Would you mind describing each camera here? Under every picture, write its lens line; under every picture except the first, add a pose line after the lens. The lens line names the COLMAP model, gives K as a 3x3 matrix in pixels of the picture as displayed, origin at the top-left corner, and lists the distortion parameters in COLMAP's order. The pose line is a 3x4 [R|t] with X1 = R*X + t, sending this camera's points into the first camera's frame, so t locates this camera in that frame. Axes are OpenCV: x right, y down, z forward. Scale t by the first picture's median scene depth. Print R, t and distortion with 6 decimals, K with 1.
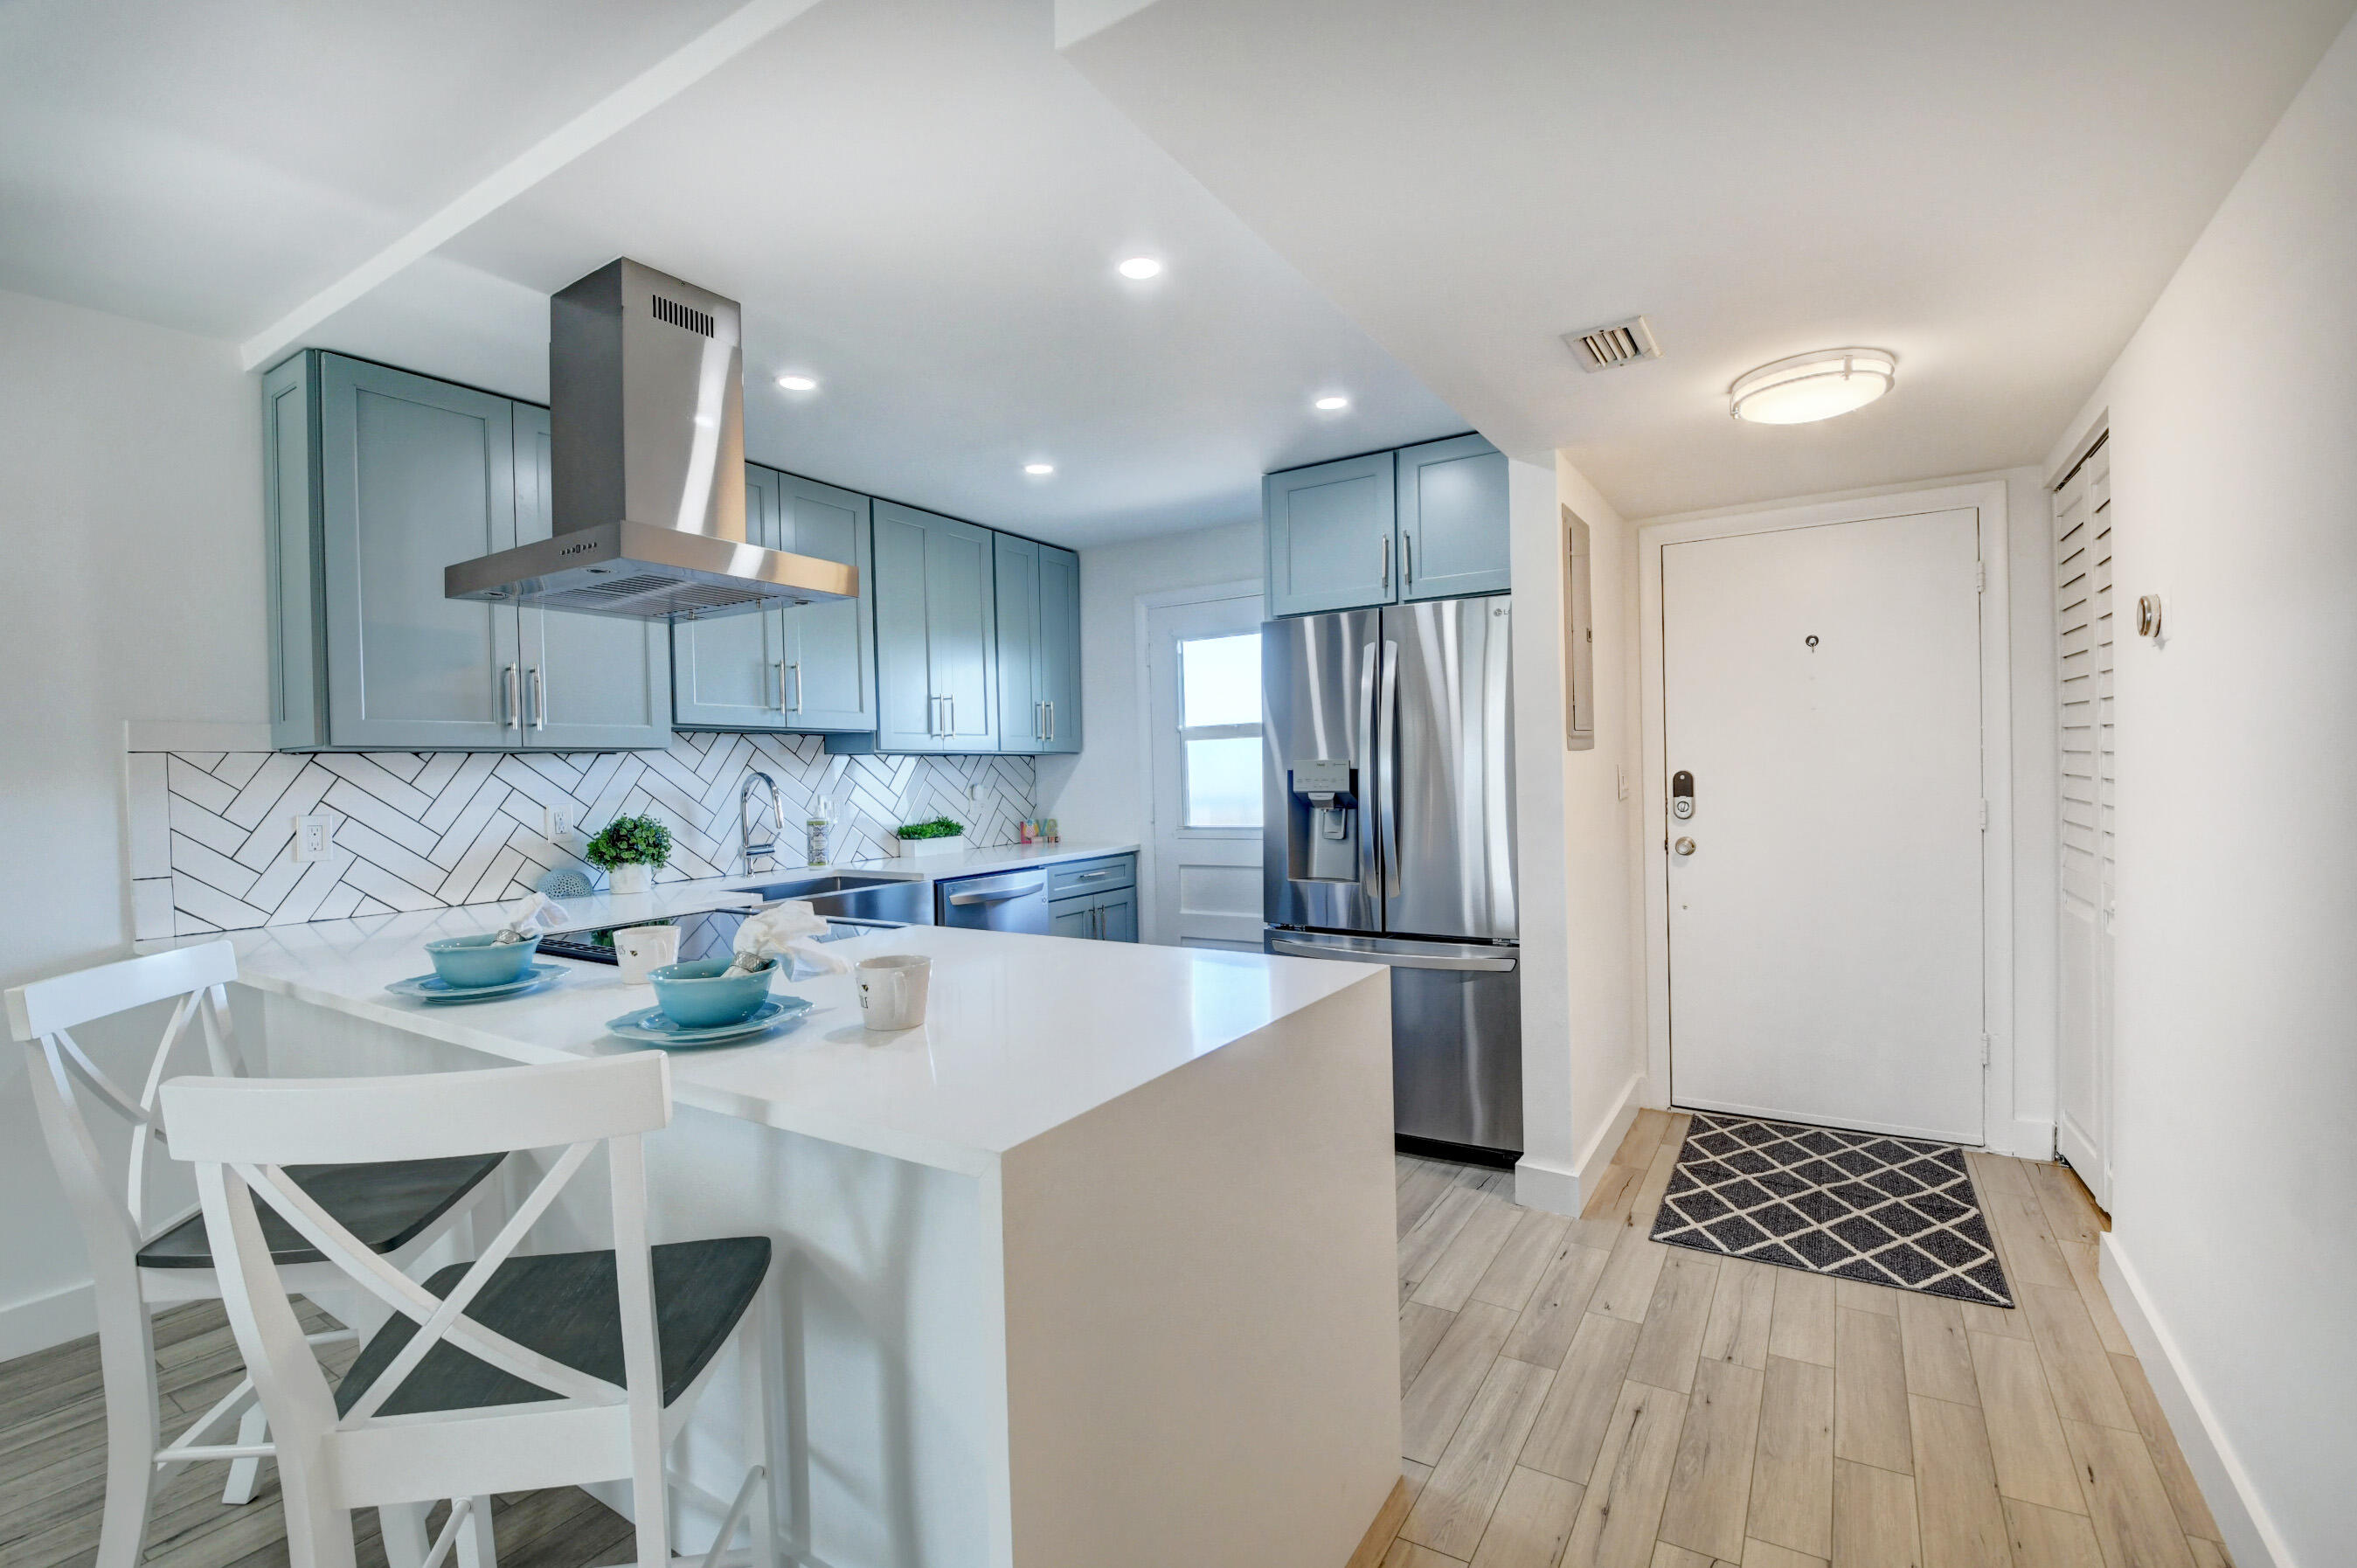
lens RADIAL K [[1031.2, 0, 1175.4], [0, 1031.2, 790.3], [0, 0, 1]] dist [0.000137, -0.022977]
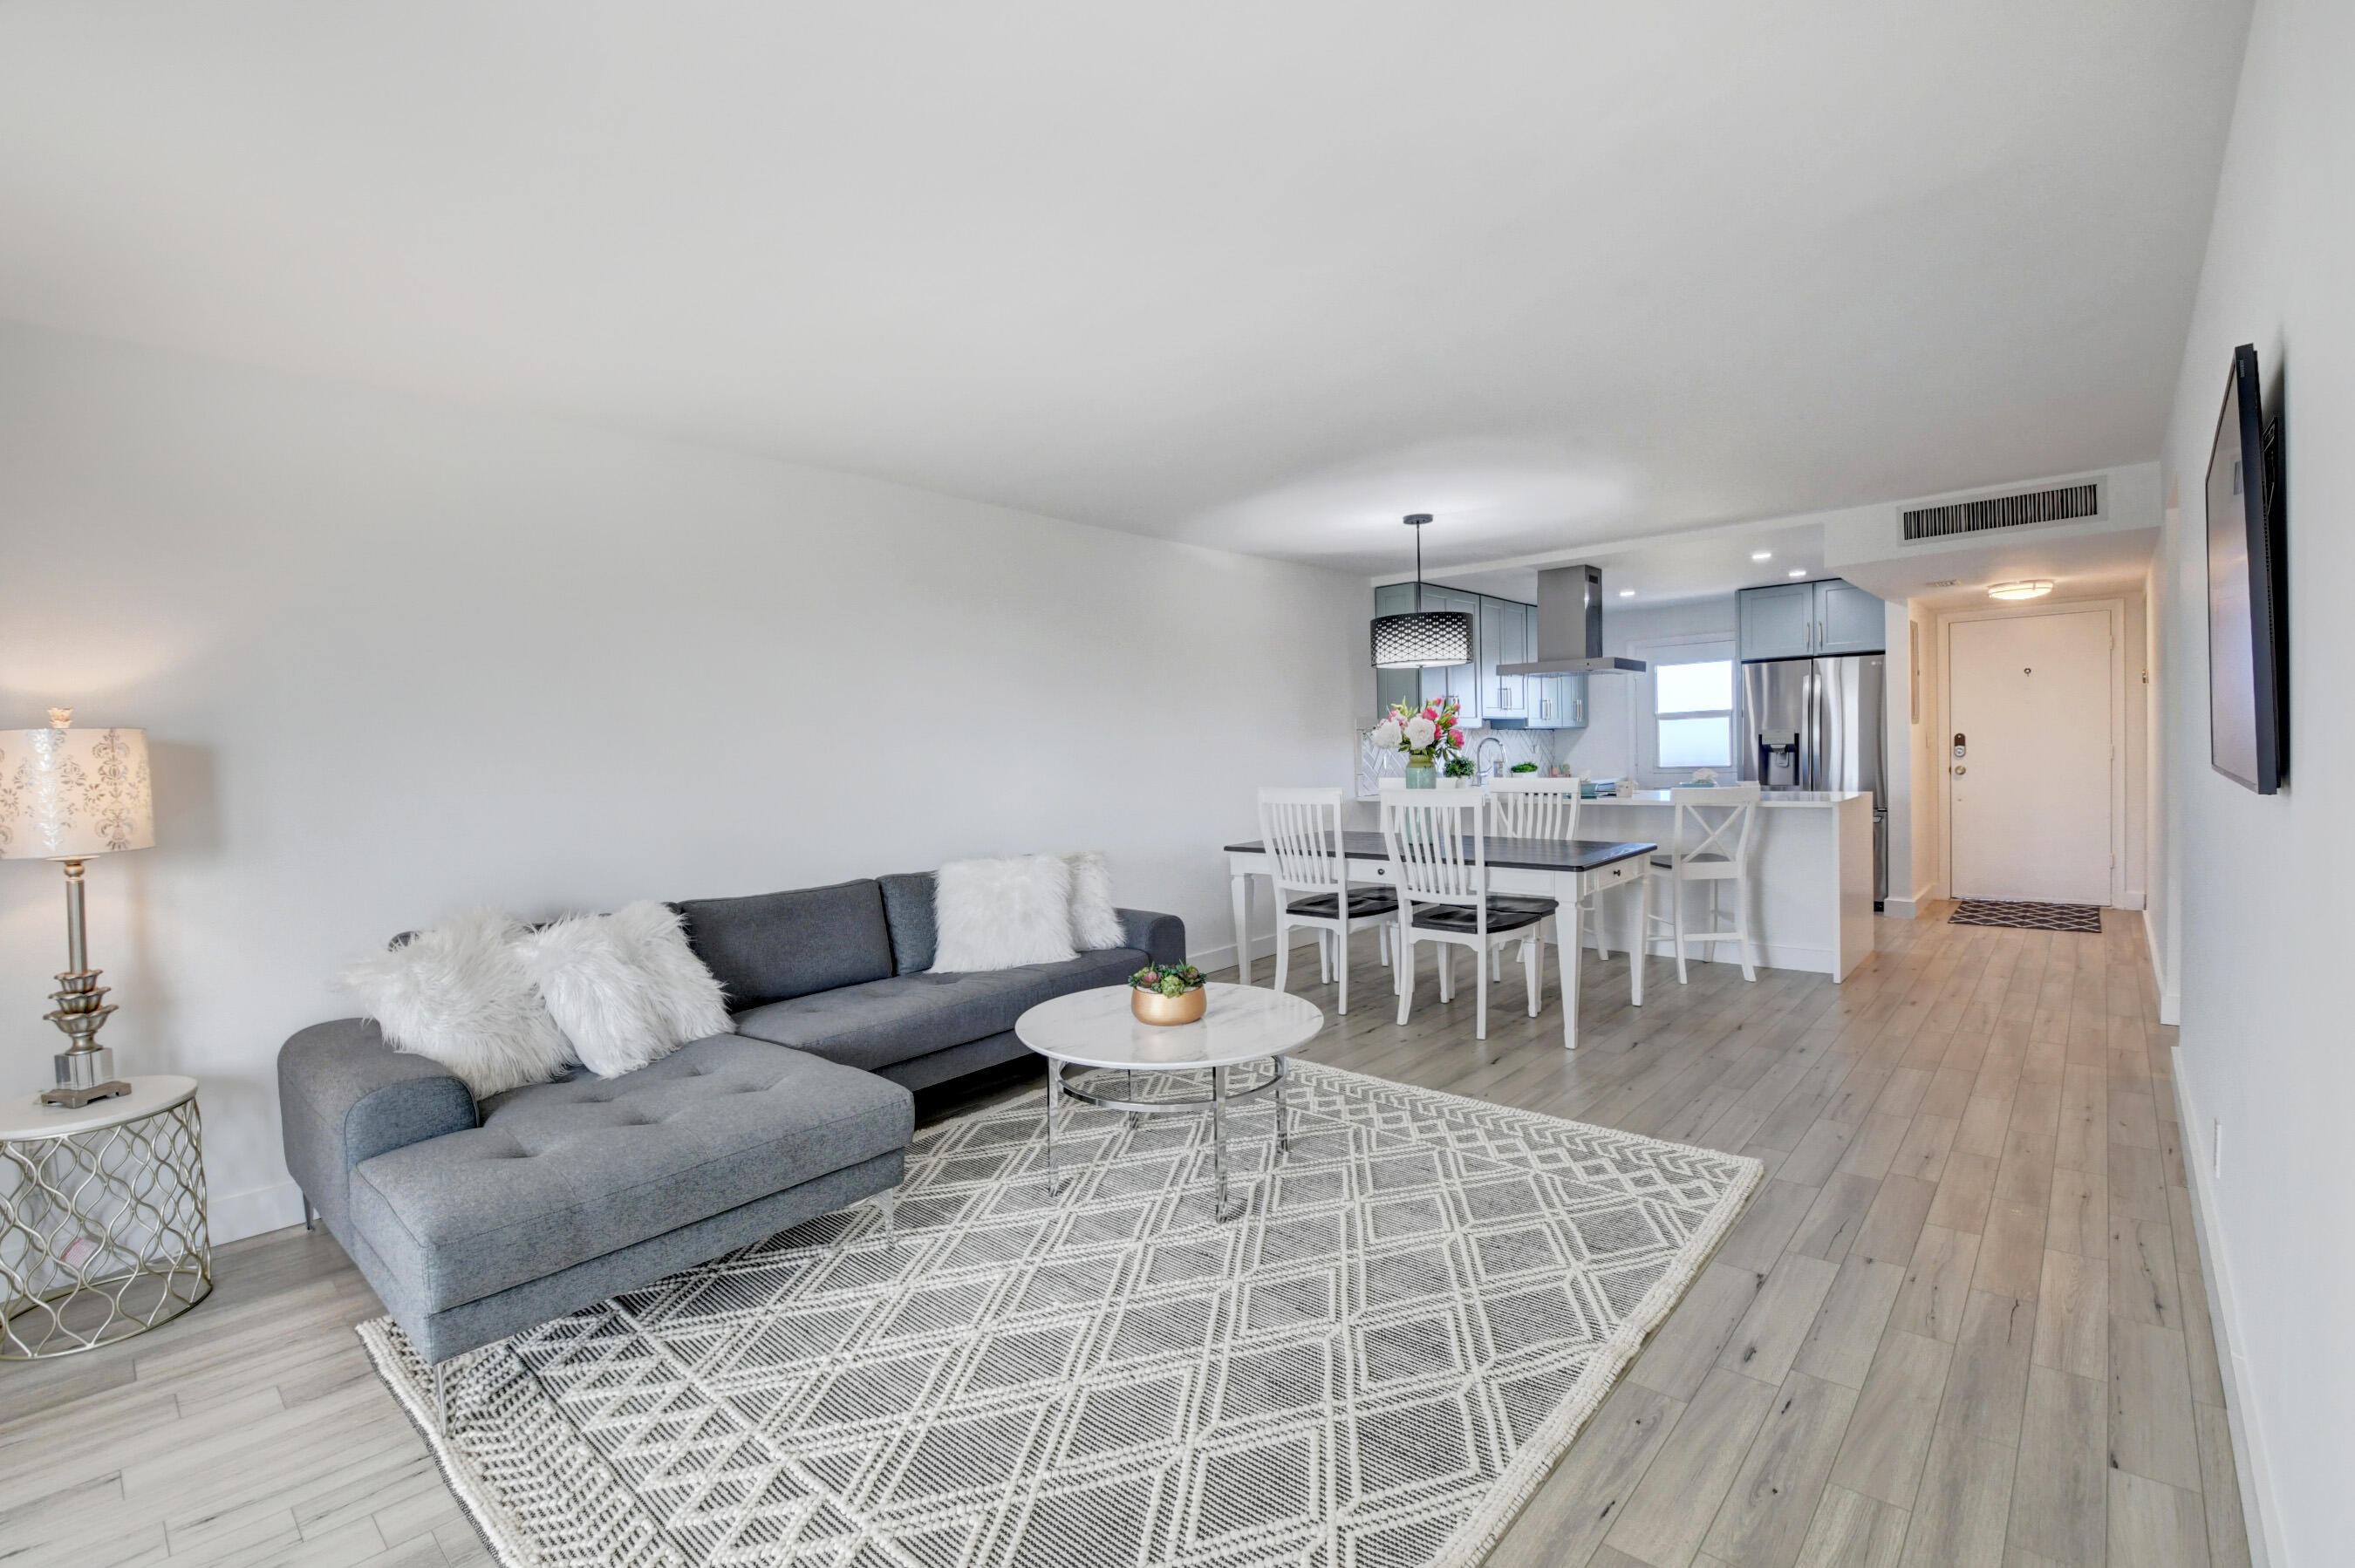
lens RADIAL K [[1030.4, 0, 1123.1], [0, 1030.4, 789.3], [0, 0, 1]] dist [-0.045768, -0.000221]
pose [[0.977359, 0.000524, -0.211589, -0.757854], [0.004057, 0.999767, 0.021214, 0.045782], [0.211551, -0.021592, 0.977129, -1.372825]]
